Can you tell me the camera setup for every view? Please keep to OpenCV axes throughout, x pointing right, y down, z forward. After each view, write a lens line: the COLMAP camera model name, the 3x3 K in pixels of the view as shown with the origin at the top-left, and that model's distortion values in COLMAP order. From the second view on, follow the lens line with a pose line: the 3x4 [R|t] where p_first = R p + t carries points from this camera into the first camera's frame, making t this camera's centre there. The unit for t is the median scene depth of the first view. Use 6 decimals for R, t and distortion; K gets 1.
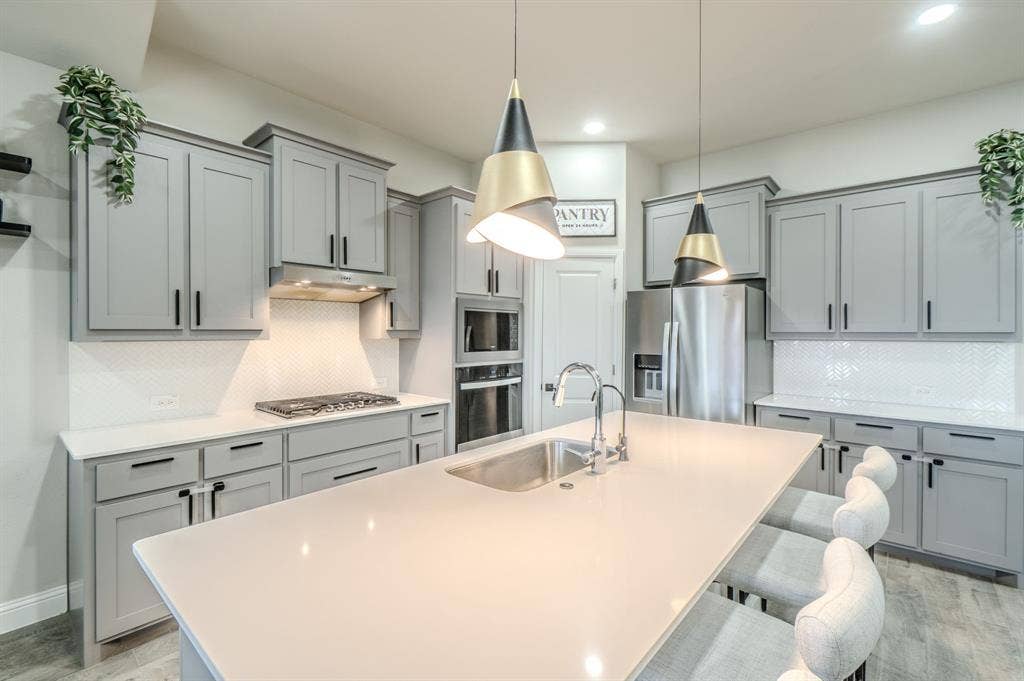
lens RADIAL K [[451.4, 0, 510.9], [0, 451.4, 338.8], [0, 0, 1]] dist [0.002229, -0.000539]
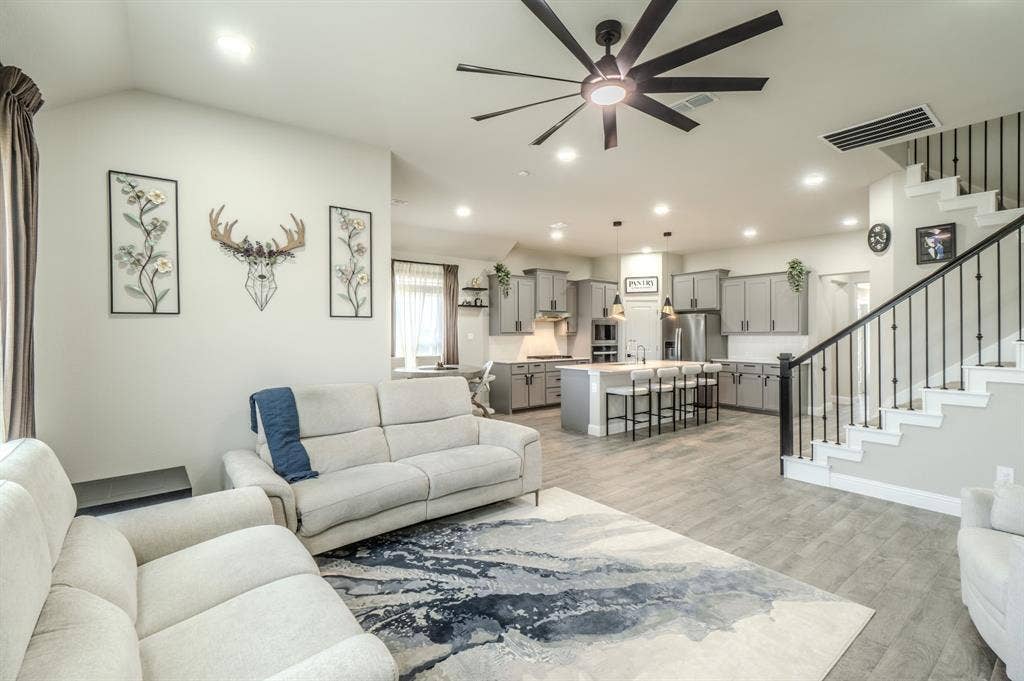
lens RADIAL K [[451.4, 0, 512.6], [0, 451.4, 337.7], [0, 0, 1]] dist [0.002229, -0.000539]
pose [[0.981742, -0.001081, -0.190212, -0.072110], [0.001152, 0.999999, 0.000263, 0.013787], [0.190212, -0.000478, 0.981743, -1.686239]]
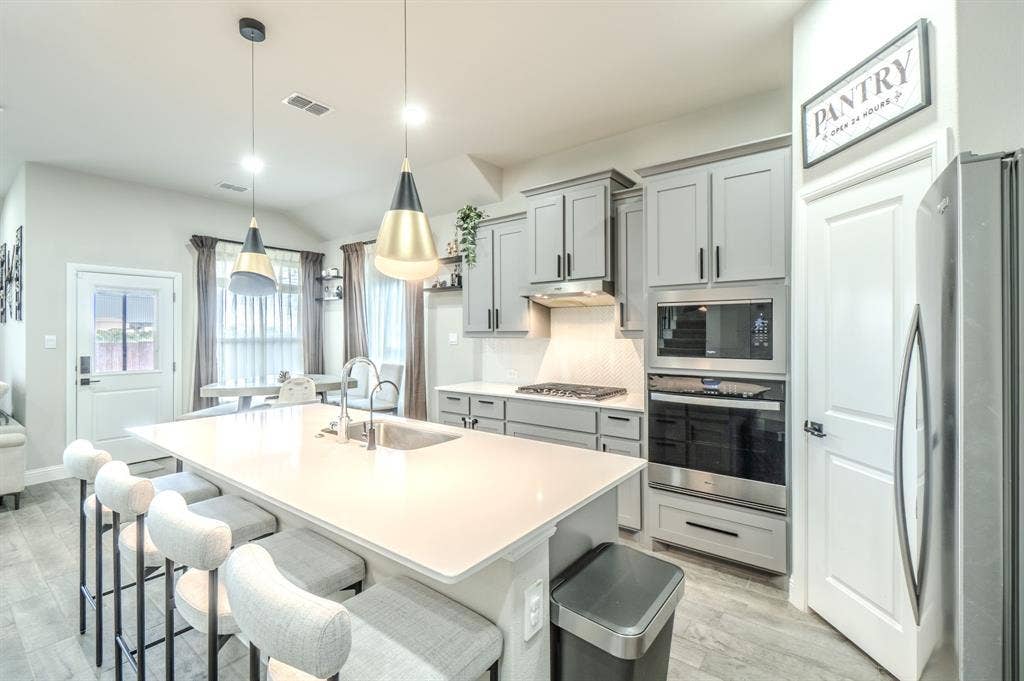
lens RADIAL K [[451.4, 0, 510.7], [0, 451.4, 333.4], [0, 0, 1]] dist [0.002229, -0.000539]
pose [[0.064722, 0.002941, -0.997899, 0.723201], [-0.007121, 0.999972, 0.002486, -0.012247], [0.997878, 0.006945, 0.064741, 0.672125]]
